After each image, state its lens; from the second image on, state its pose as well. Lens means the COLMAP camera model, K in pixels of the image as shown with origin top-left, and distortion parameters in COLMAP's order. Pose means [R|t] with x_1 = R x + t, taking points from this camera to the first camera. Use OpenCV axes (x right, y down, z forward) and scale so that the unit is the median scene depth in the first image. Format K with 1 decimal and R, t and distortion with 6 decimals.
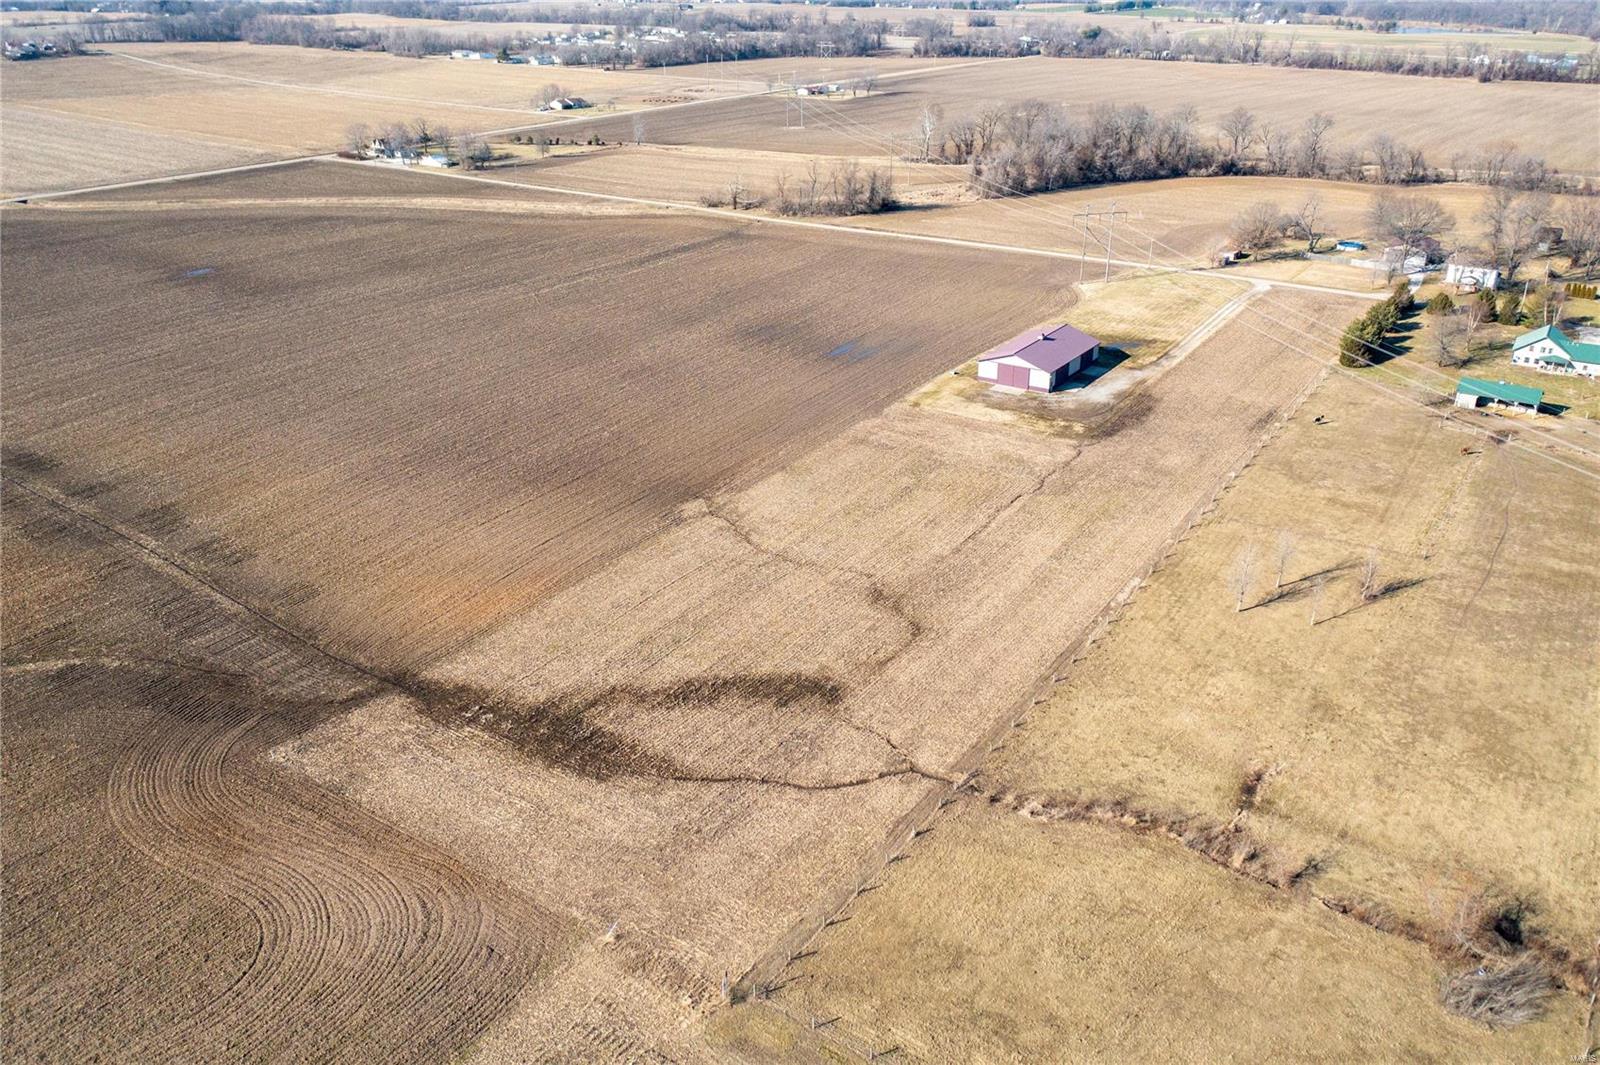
lens RADIAL K [[1245.5, 0, 800.0], [0, 1245.5, 532.5], [0, 0, 1]] dist [-0.014341, 0.003372]
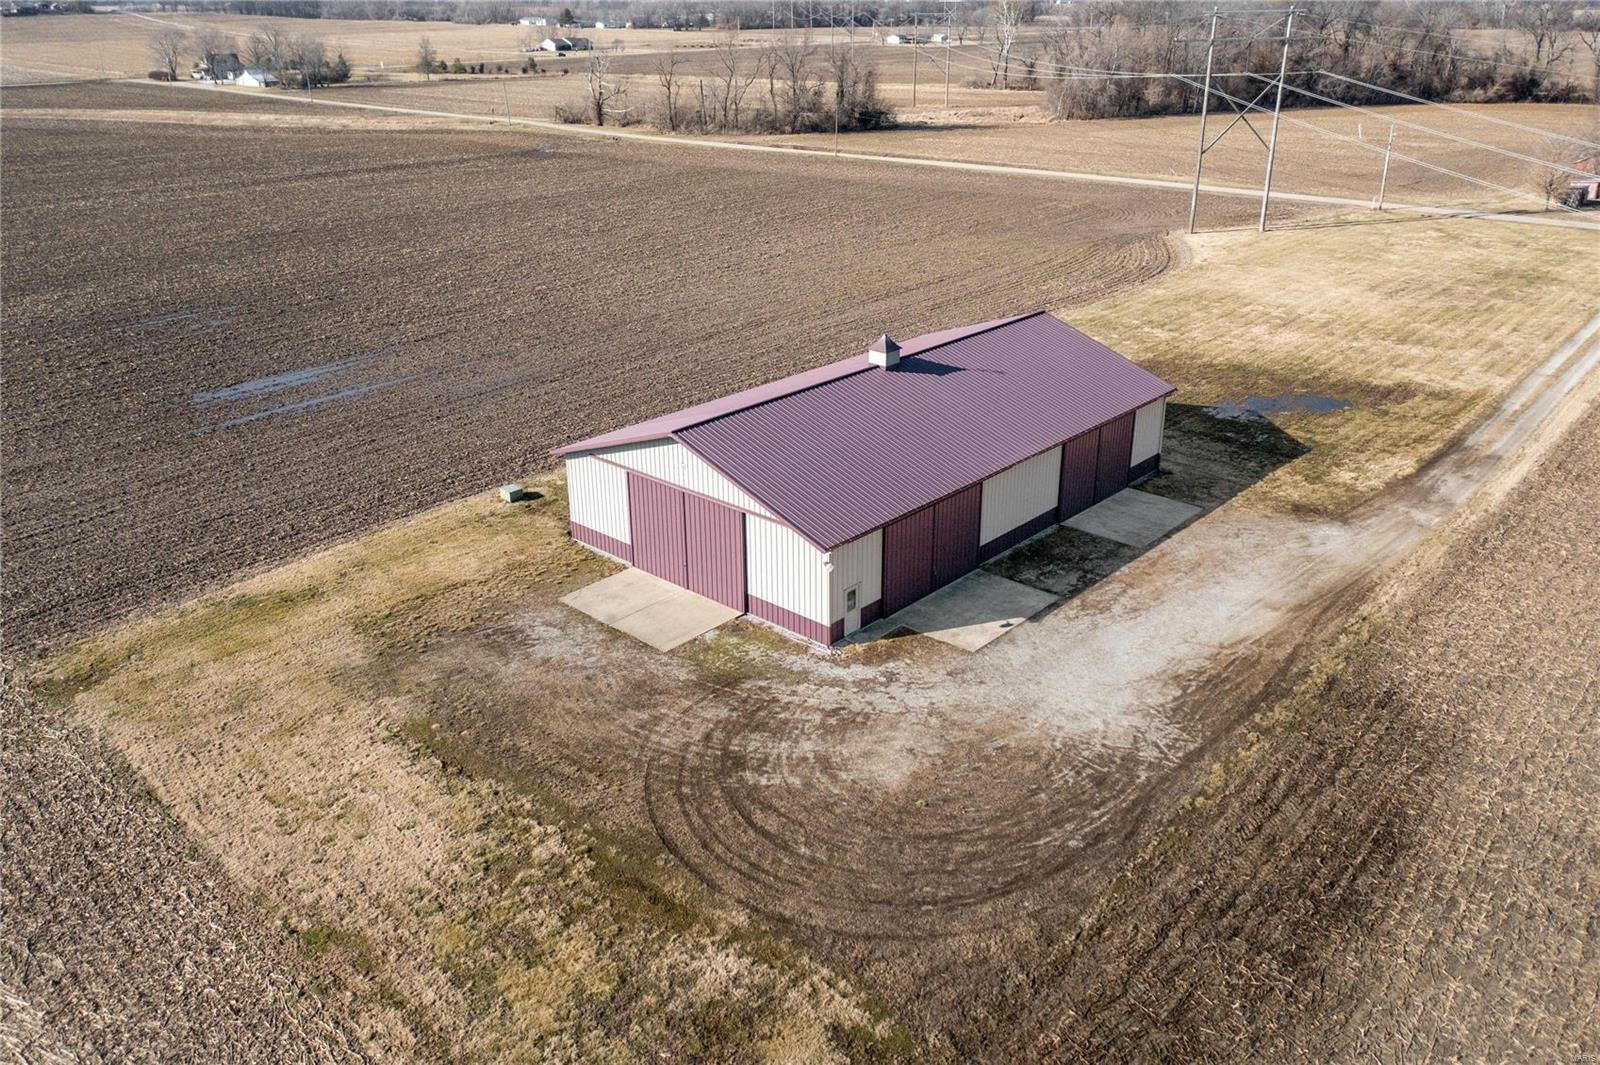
lens RADIAL K [[1245.5, 0, 800.0], [0, 1245.5, 532.5], [0, 0, 1]] dist [-0.014341, 0.003372]
pose [[0.988382, 0.055160, -0.141630, 0.206450], [-0.058245, 0.998145, -0.017729, -0.117235], [0.140390, 0.025772, 0.989761, 0.755801]]
